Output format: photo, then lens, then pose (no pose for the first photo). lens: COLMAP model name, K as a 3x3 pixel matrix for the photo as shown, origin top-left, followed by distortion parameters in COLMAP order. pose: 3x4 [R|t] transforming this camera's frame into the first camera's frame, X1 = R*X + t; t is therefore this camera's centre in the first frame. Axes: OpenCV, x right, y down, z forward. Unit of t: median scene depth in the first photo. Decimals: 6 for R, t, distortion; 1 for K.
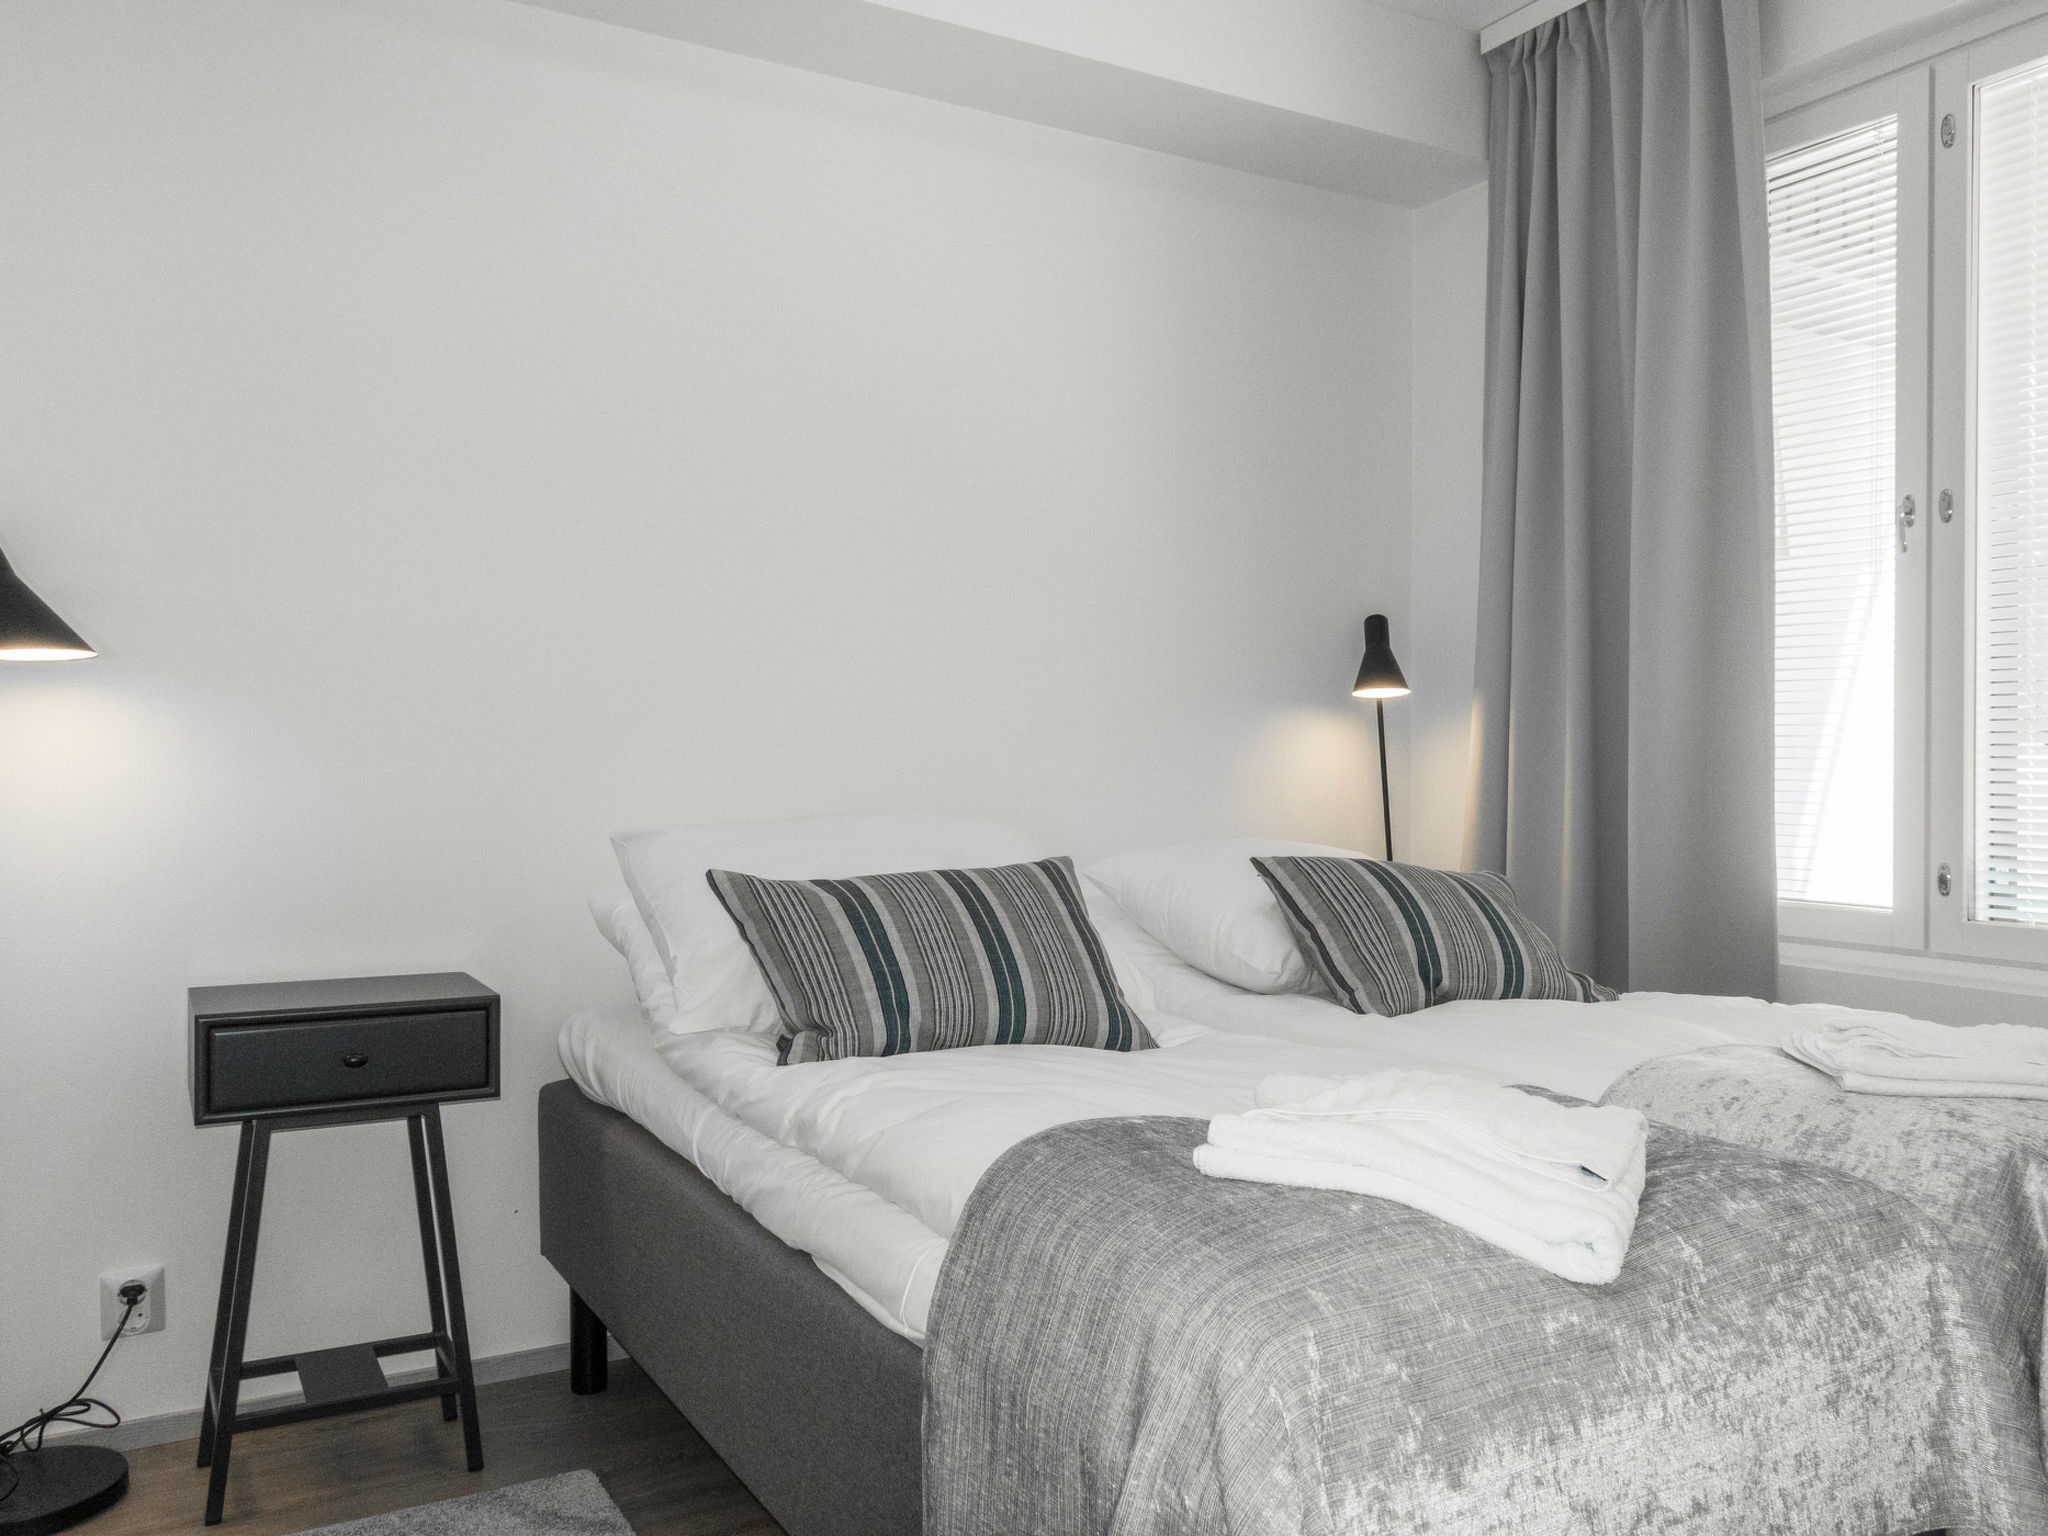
lens RADIAL K [[1591.9, 0, 1016.6], [0, 1591.9, 780.4], [0, 0, 1]] dist [0.013527, 0.013335]
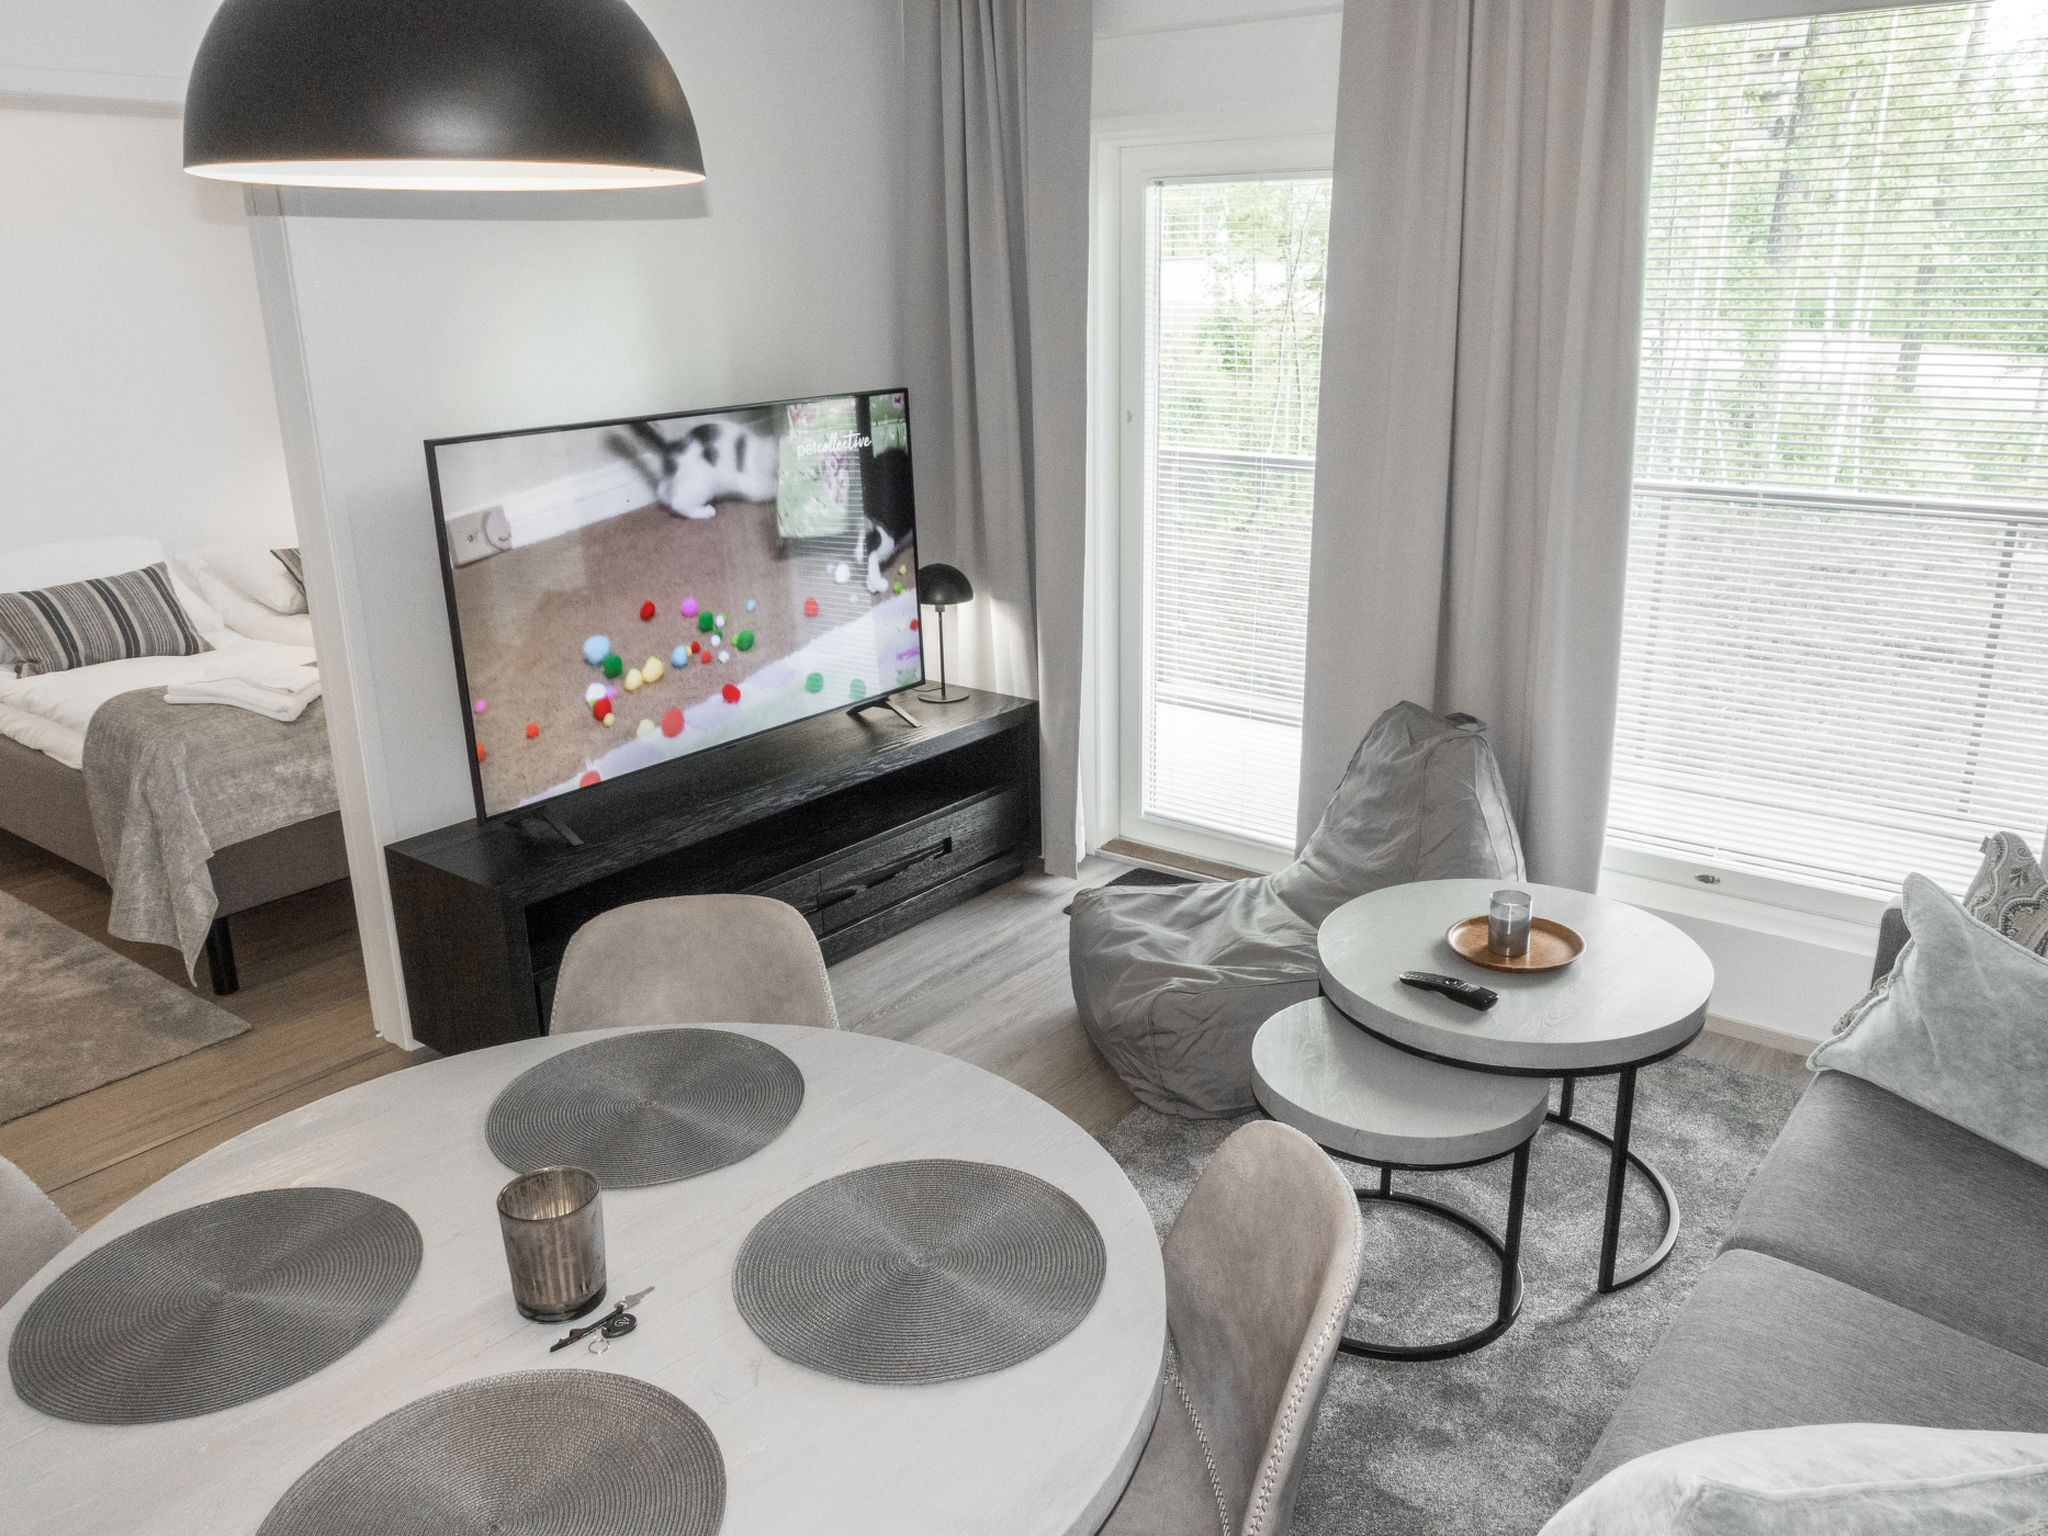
lens RADIAL K [[1591.9, 0, 1016.6], [0, 1591.9, 780.4], [0, 0, 1]] dist [0.013527, 0.013335]
pose [[0.931617, -0.135731, 0.337144, 0.381345], [0.028436, 0.952024, 0.304700, -0.334737], [-0.362327, -0.274277, 0.890782, -1.578263]]
